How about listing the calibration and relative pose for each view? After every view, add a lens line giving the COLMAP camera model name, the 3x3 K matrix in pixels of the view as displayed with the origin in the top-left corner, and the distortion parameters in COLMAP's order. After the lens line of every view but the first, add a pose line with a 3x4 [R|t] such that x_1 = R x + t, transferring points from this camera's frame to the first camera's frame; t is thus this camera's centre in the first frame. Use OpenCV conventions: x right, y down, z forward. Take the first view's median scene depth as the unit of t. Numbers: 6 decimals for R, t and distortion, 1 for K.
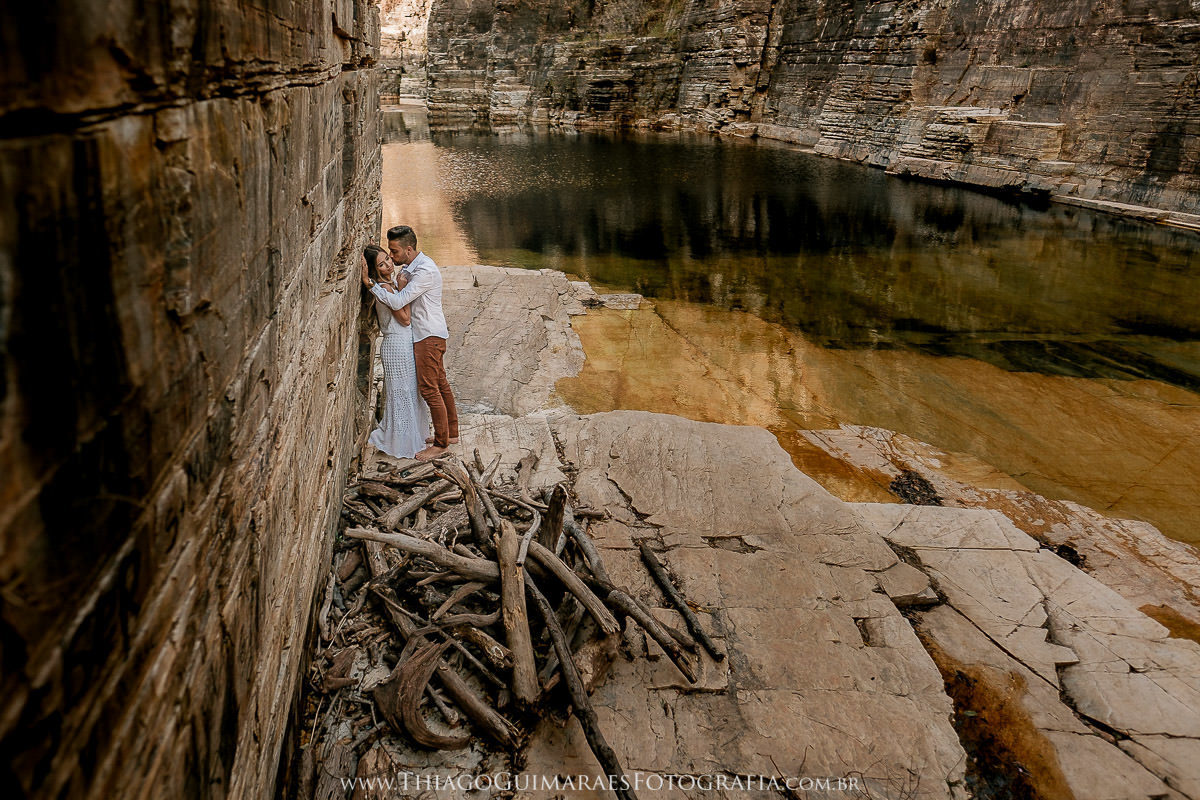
lens RADIAL K [[843.6, 0, 600.0], [0, 843.6, 400.0], [0, 0, 1]] dist [-0.006753, -0.000909]
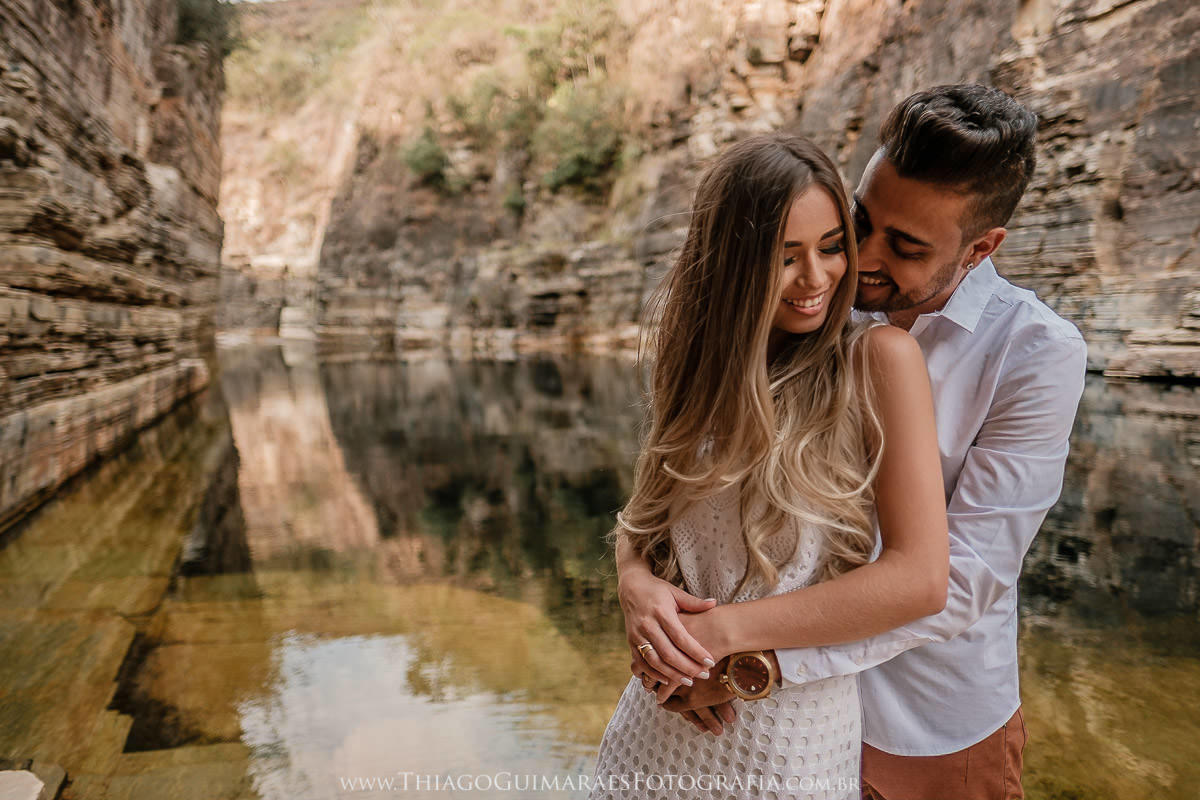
lens RADIAL K [[843.6, 0, 600.0], [0, 843.6, 400.0], [0, 0, 1]] dist [-0.006753, -0.000909]
pose [[0.989618, -0.032531, 0.139991, -0.058614], [0.069094, 0.961788, -0.264933, -0.058759], [-0.126023, 0.271855, 0.954051, 0.237640]]
